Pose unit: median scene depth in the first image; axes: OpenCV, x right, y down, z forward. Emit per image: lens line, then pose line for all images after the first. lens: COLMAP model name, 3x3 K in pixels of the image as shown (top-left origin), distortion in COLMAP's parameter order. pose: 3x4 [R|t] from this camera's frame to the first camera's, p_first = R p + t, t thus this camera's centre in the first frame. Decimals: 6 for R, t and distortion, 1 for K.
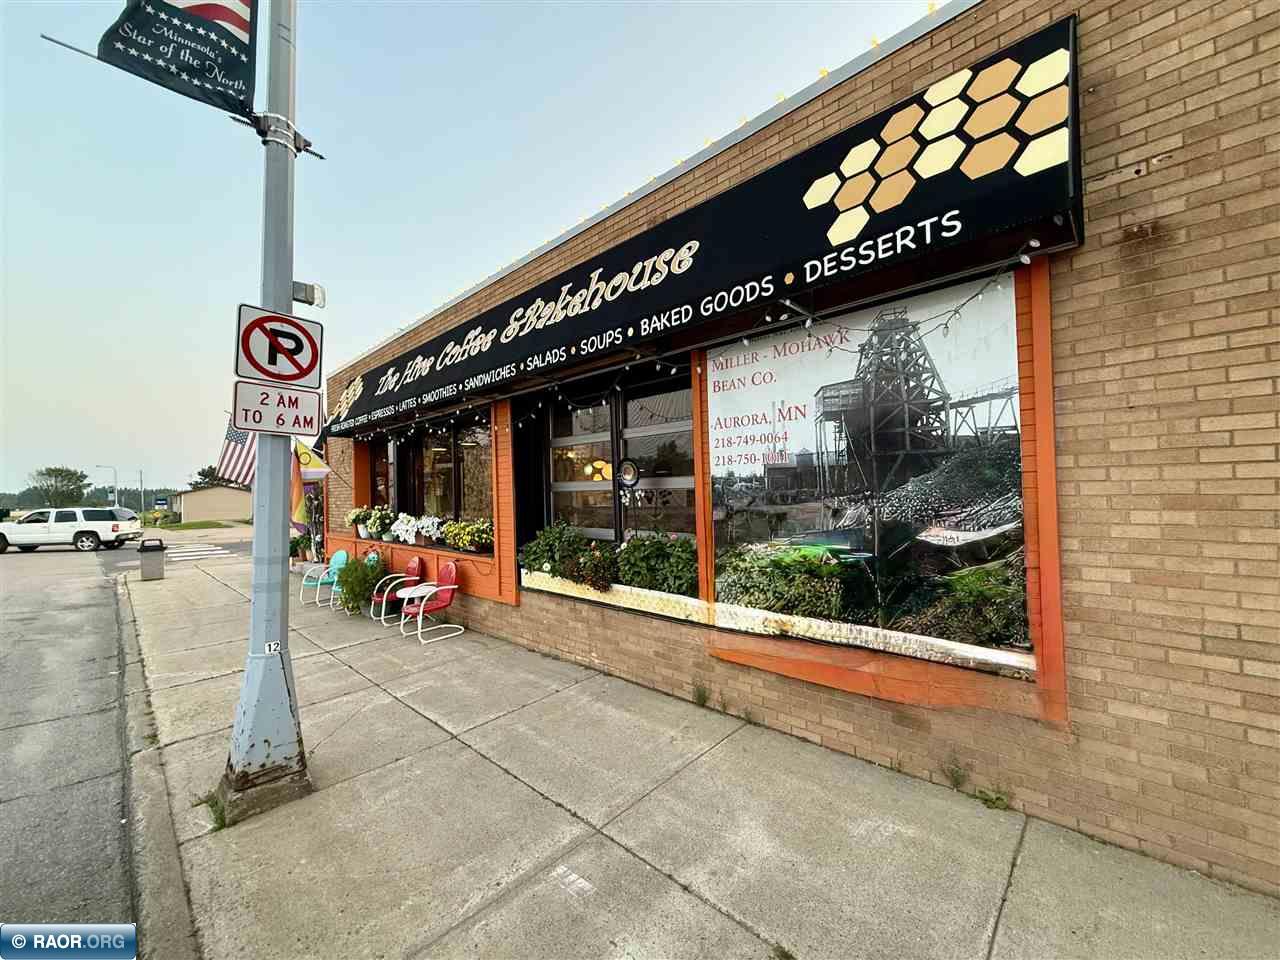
lens RADIAL K [[505.5, 0, 634.7], [0, 505.5, 479.6], [0, 0, 1]] dist [-0.002103, 0.000100]
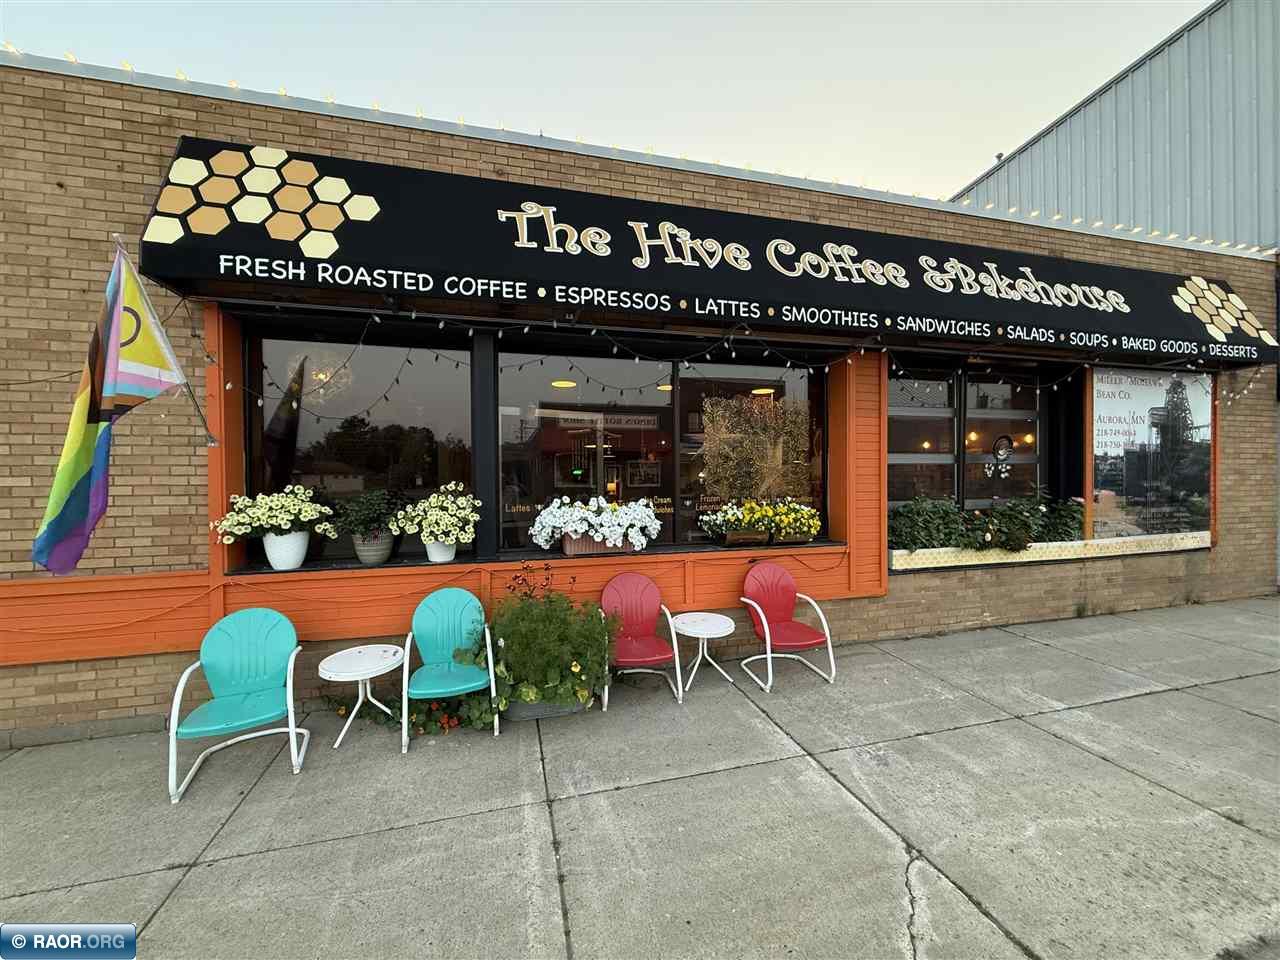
lens RADIAL K [[505.5, 0, 638.4], [0, 505.5, 479.6], [0, 0, 1]] dist [-0.002103, 0.000100]
pose [[0.519442, 0.015765, 0.854360, -1.576996], [-0.022070, 0.999744, -0.005029, 0.090373], [-0.854220, -0.016244, 0.519657, 1.218749]]
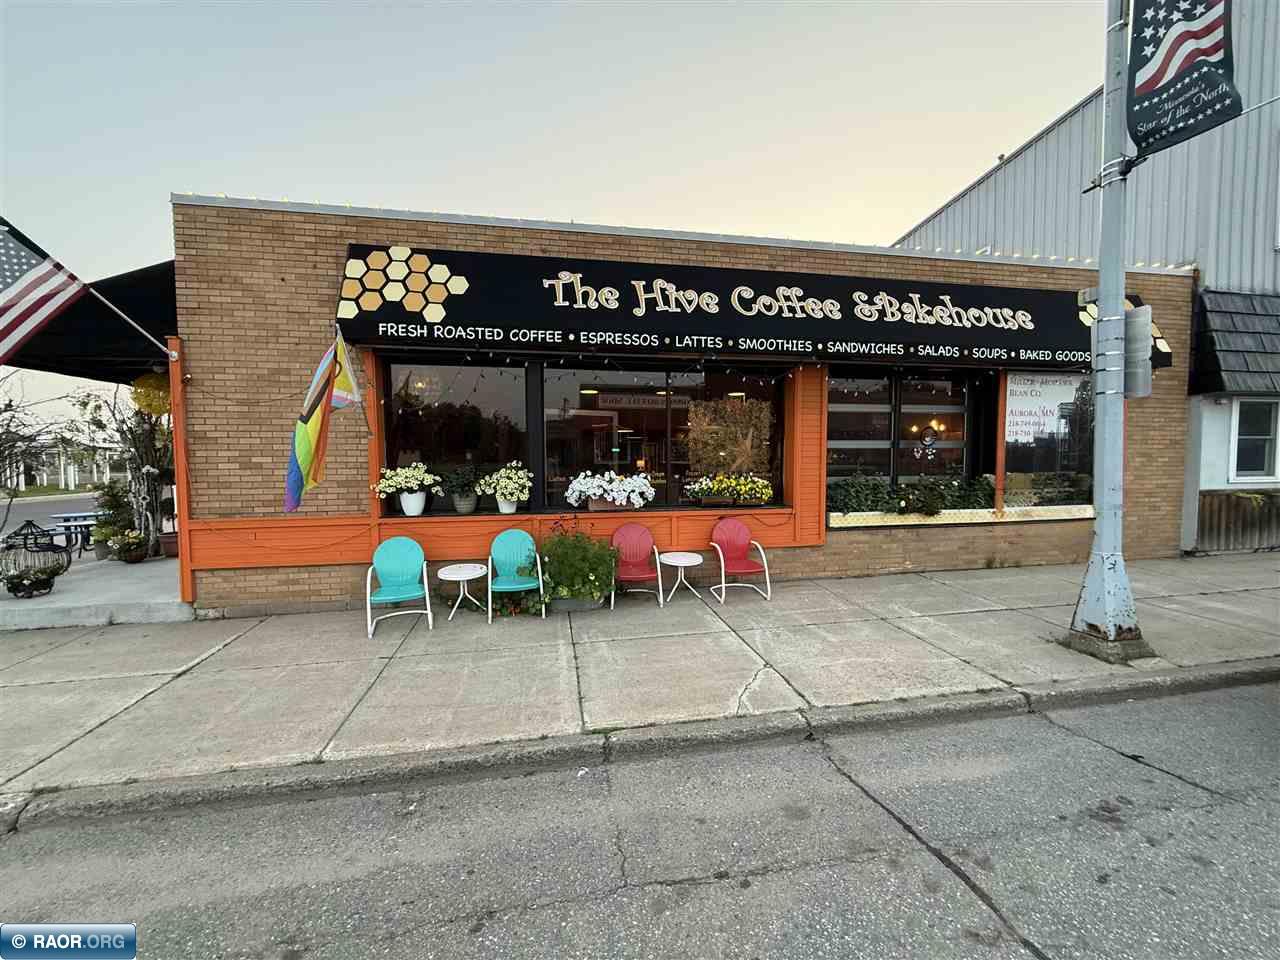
lens RADIAL K [[505.5, 0, 638.4], [0, 505.5, 479.3], [0, 0, 1]] dist [-0.002103, 0.000100]
pose [[0.588802, -0.018858, 0.808057, -1.892774], [-0.027122, 0.998704, 0.043070, 0.078957], [-0.807822, -0.047276, 0.587528, 0.888428]]
